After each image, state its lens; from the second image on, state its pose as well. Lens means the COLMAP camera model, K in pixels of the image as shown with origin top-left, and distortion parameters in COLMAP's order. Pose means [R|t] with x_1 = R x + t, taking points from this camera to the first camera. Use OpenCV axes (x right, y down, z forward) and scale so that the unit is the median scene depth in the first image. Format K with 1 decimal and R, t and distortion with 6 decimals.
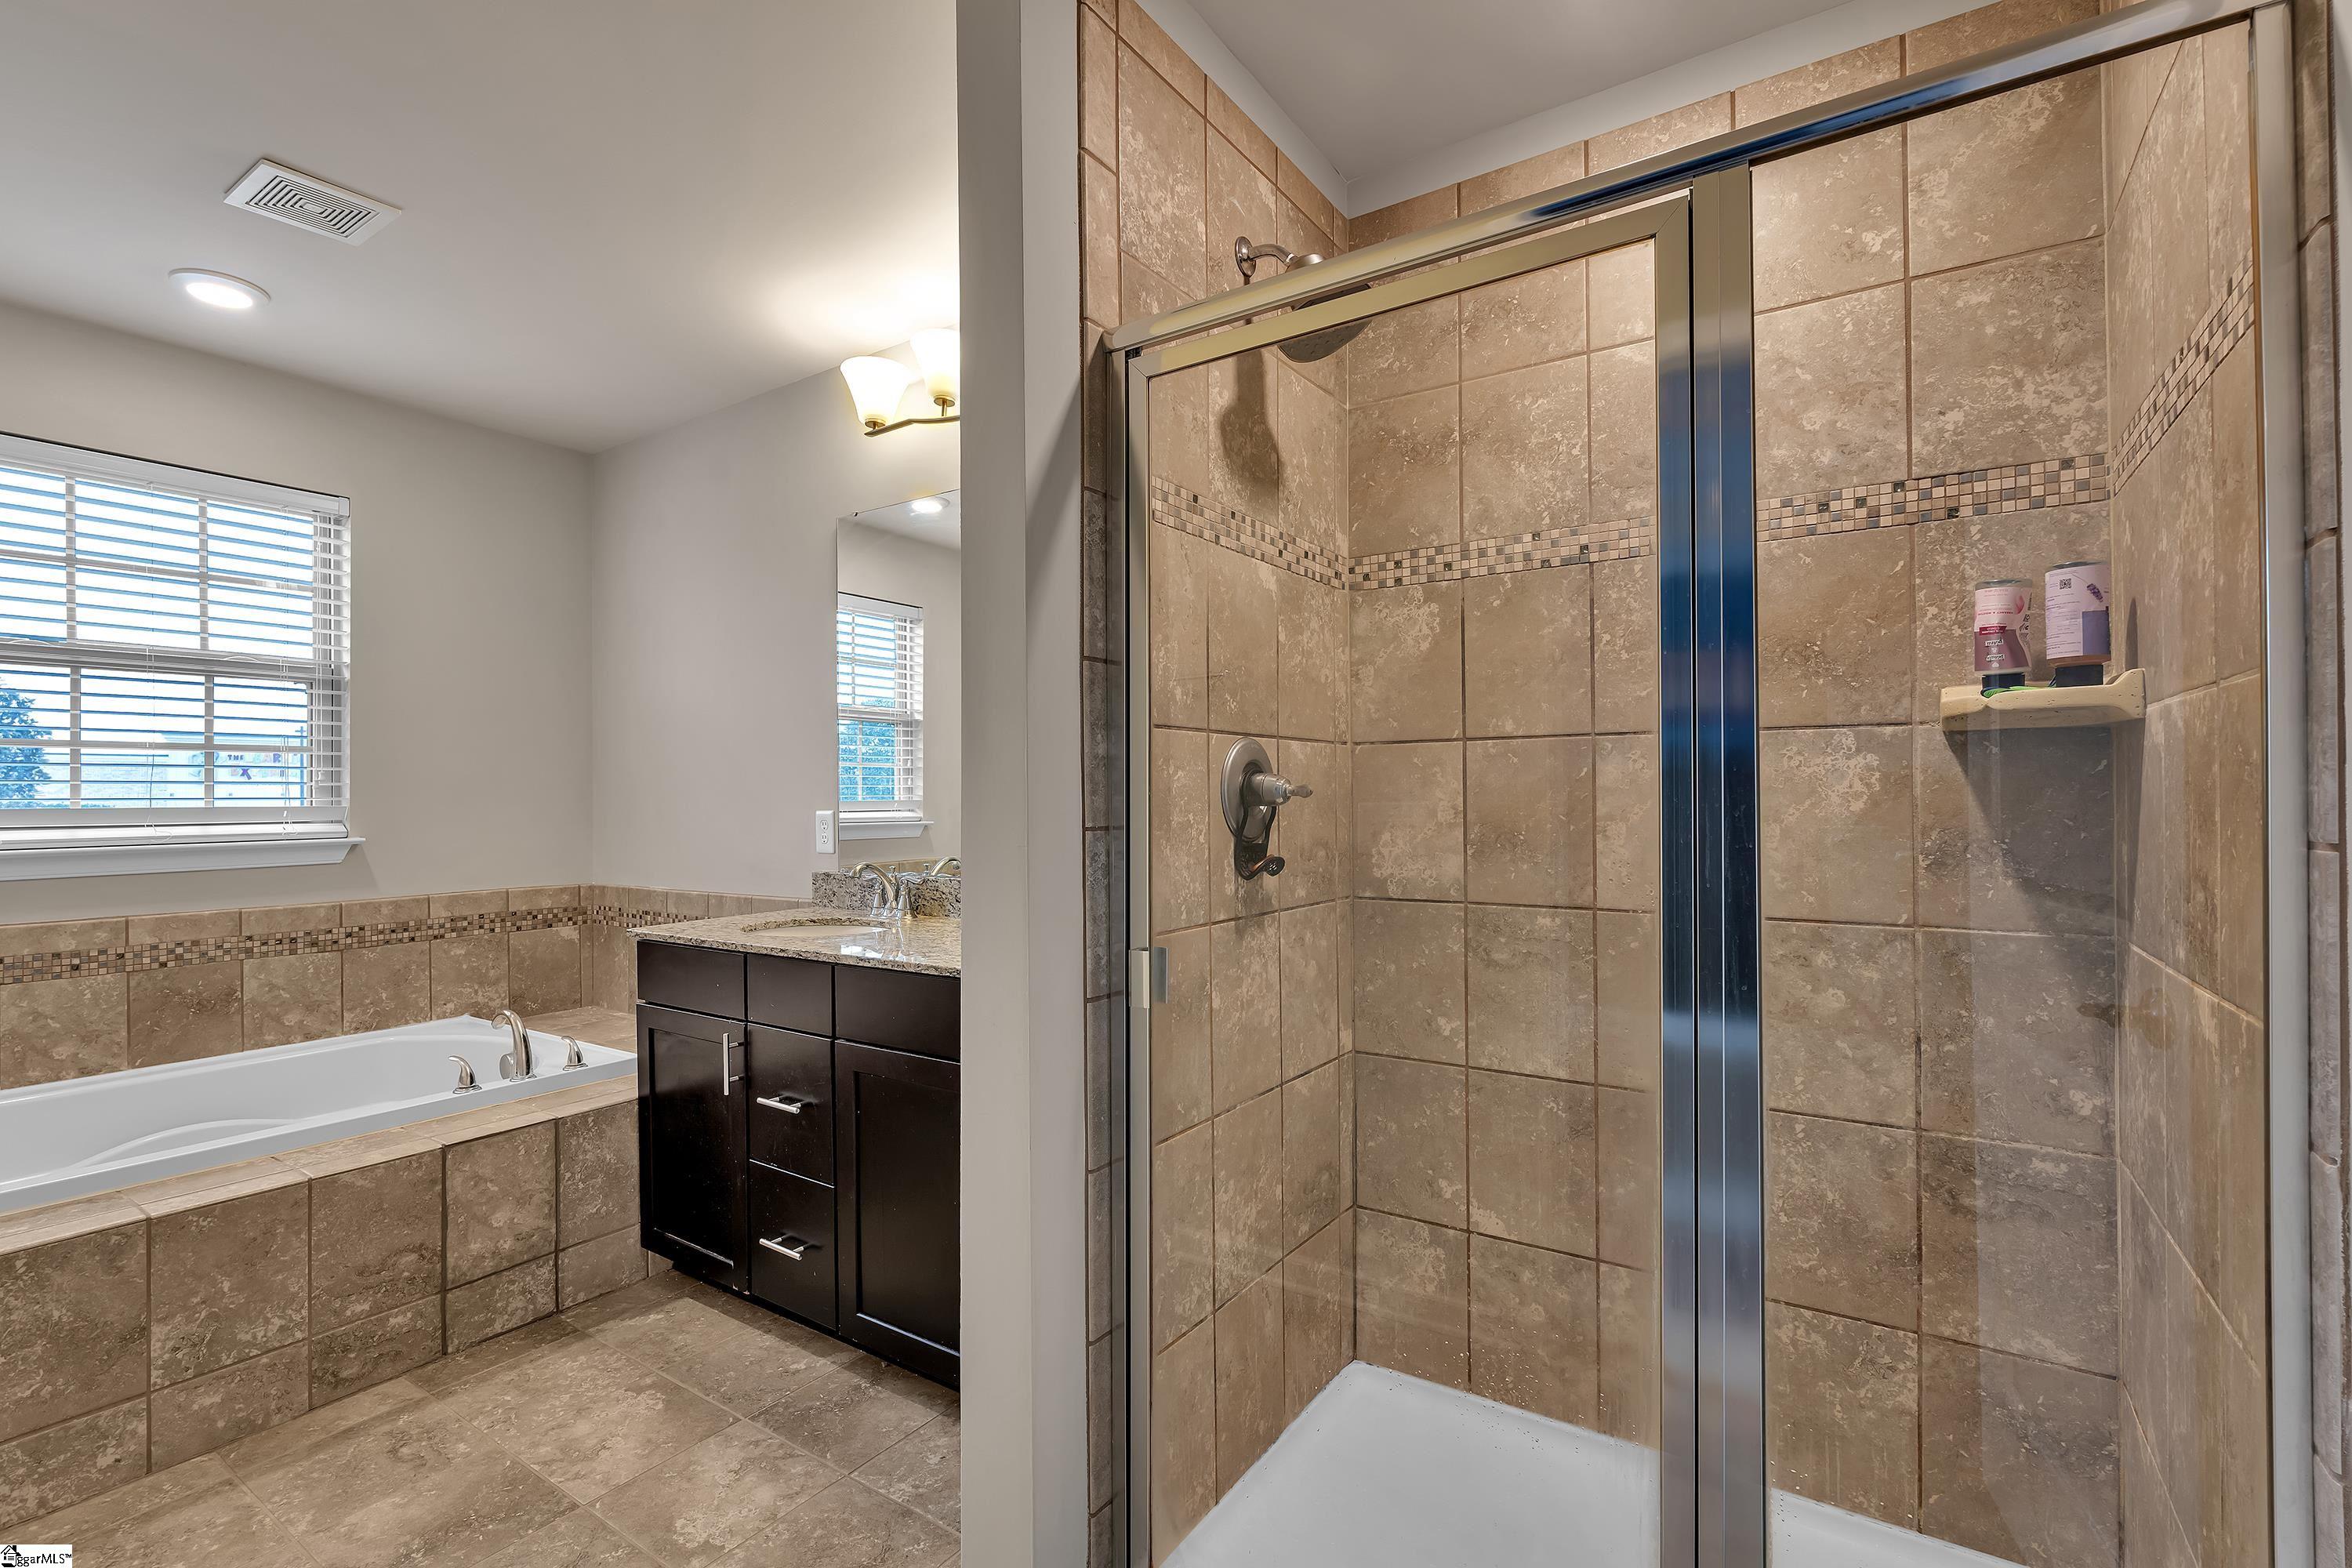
lens RADIAL K [[1040.0, 0, 1166.1], [0, 1040.0, 785.6], [0, 0, 1]] dist [-0.003858, -0.000018]
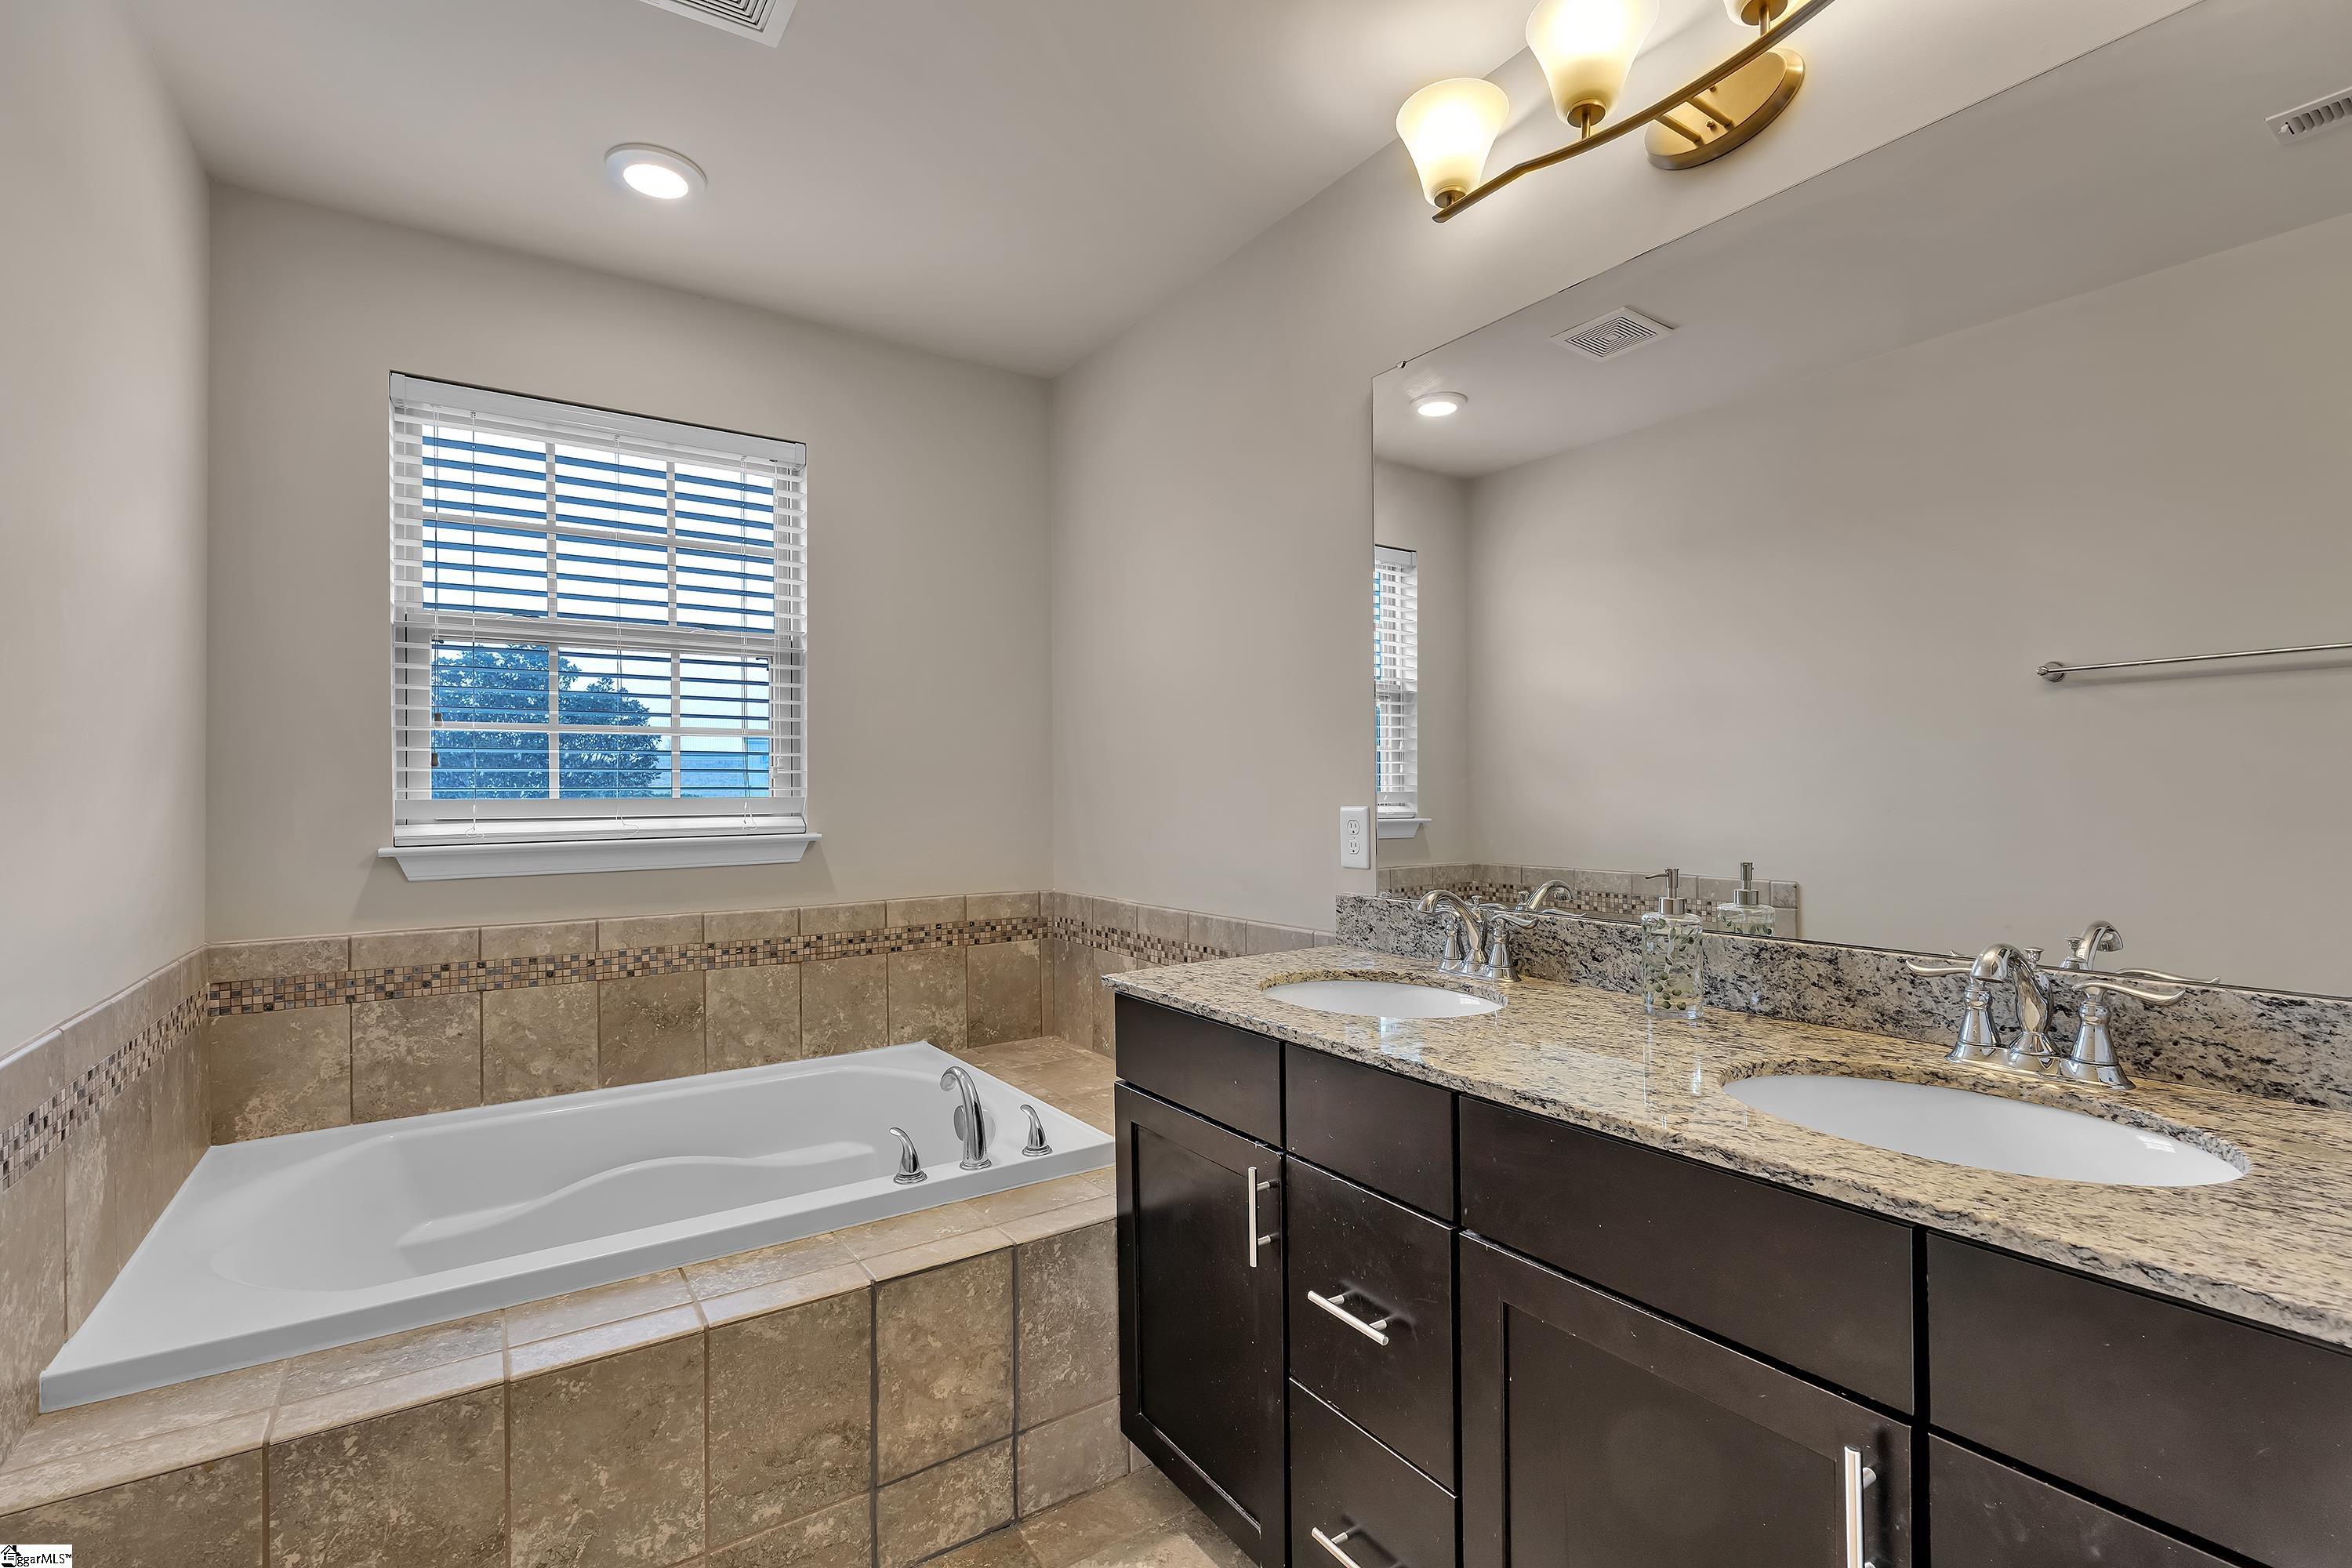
lens RADIAL K [[1040.0, 0, 1166.1], [0, 1040.0, 785.6], [0, 0, 1]] dist [-0.003858, -0.000018]
pose [[0.925128, 0.000005, -0.379656, -0.213251], [0.002599, 0.999976, 0.006347, 0.006664], [0.379647, -0.006858, 0.925106, 0.369992]]
